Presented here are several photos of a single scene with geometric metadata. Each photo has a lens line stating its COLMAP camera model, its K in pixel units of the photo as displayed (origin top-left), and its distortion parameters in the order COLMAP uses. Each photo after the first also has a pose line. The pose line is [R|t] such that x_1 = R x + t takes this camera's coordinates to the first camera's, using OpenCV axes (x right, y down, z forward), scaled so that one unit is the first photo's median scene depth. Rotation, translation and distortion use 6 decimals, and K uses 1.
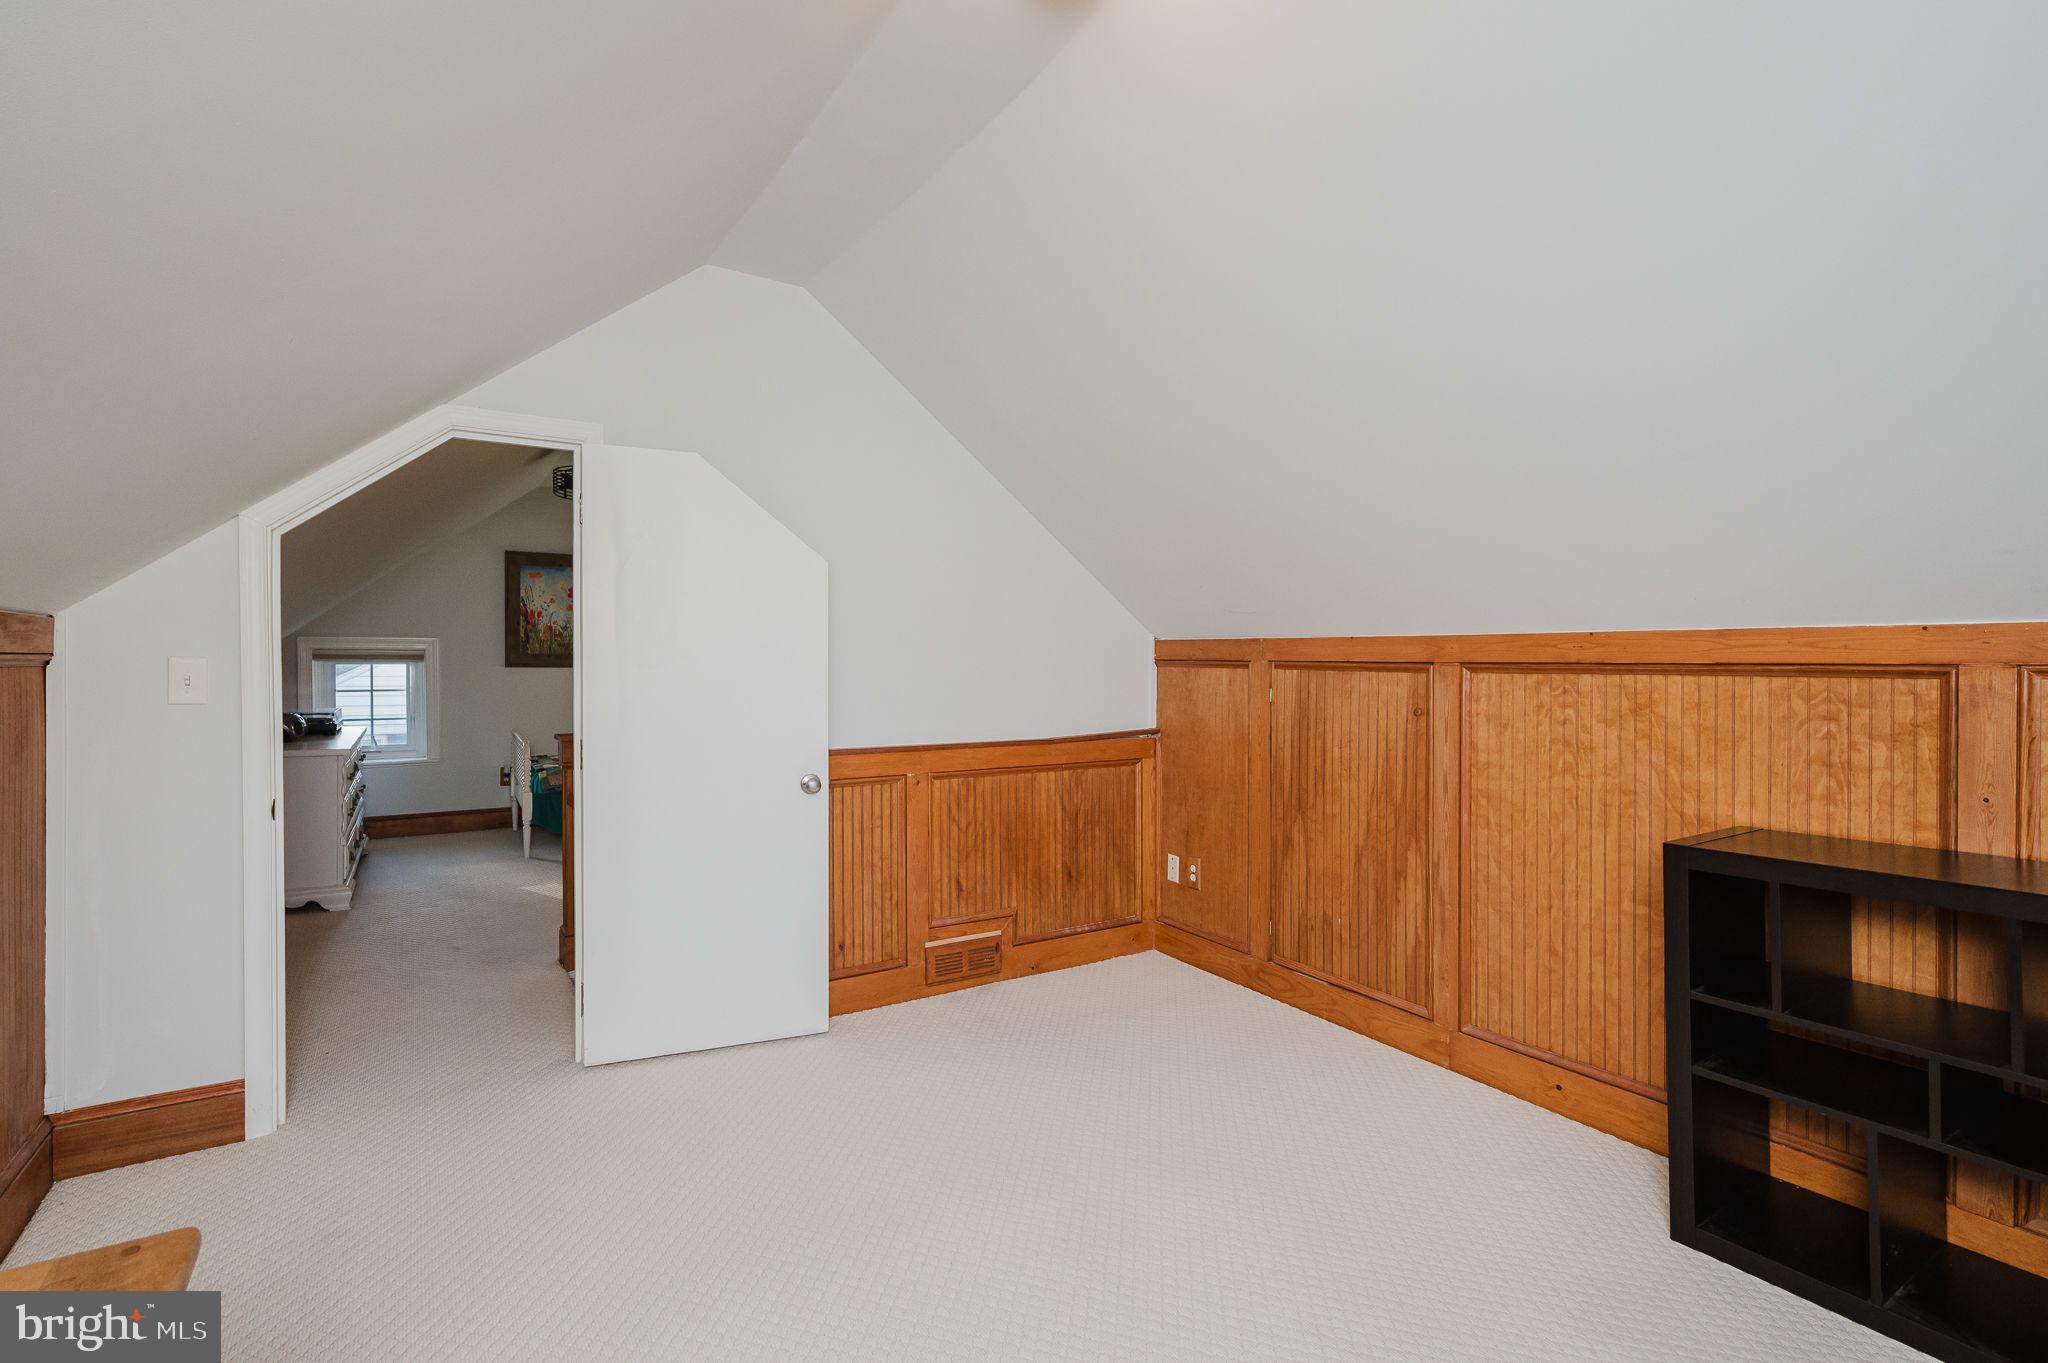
lens RADIAL K [[989.3, 0, 1023.1], [0, 989.3, 681.9], [0, 0, 1]] dist [-0.000273, -0.000216]
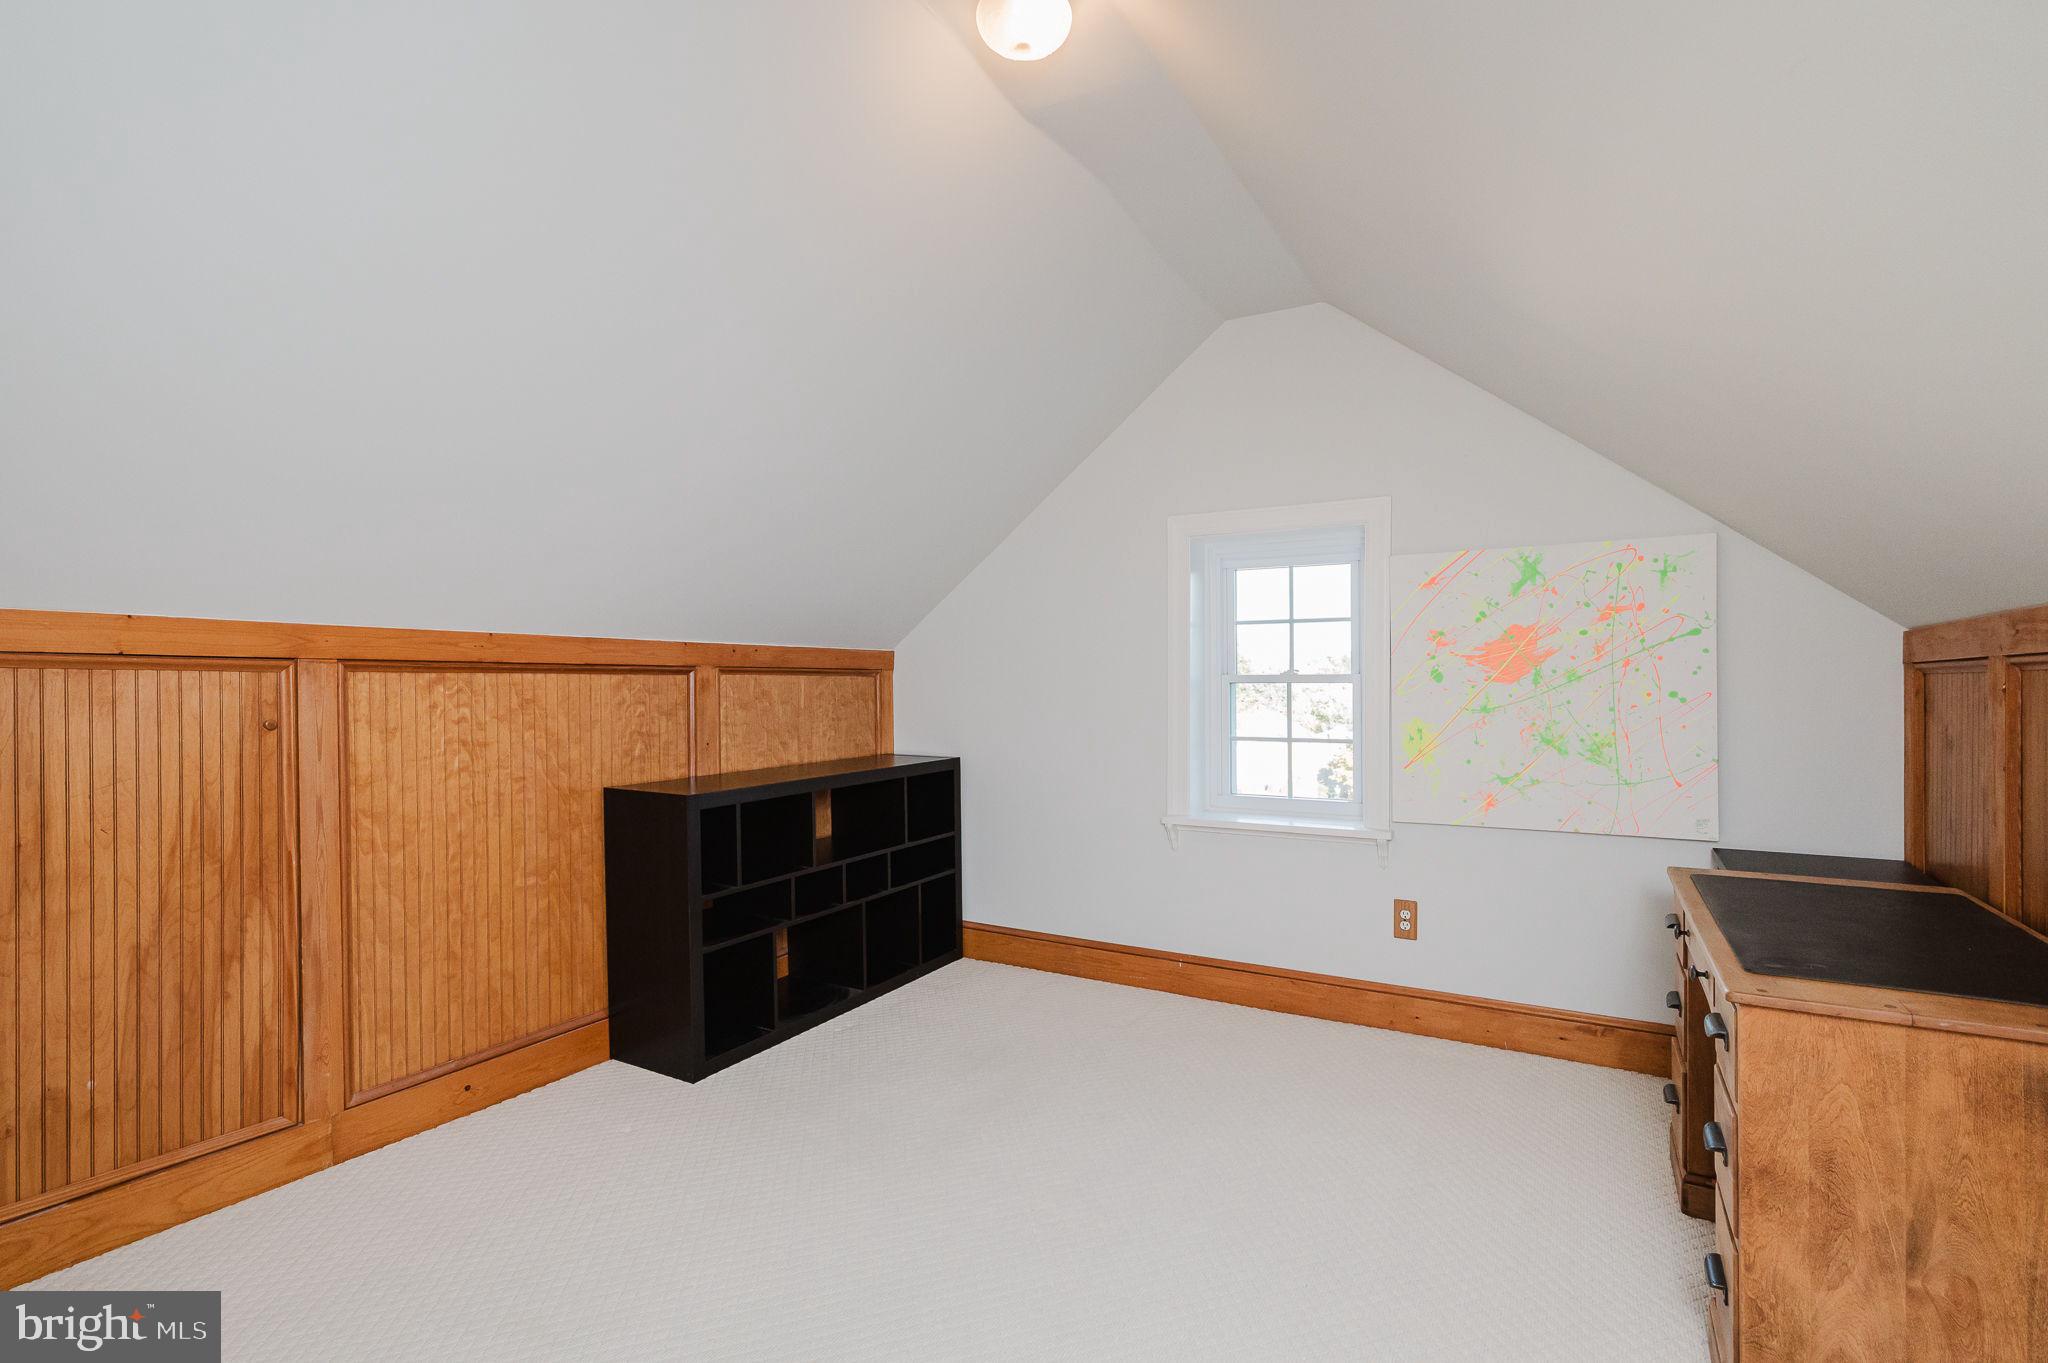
lens RADIAL K [[989.3, 0, 1026.3], [0, 989.3, 673.9], [0, 0, 1]] dist [-0.000273, -0.000216]
pose [[-0.483652, -0.000027, 0.875261, -0.583376], [0.012525, 0.999897, 0.006952, -0.006551], [-0.875171, 0.014325, -0.483602, 0.952155]]
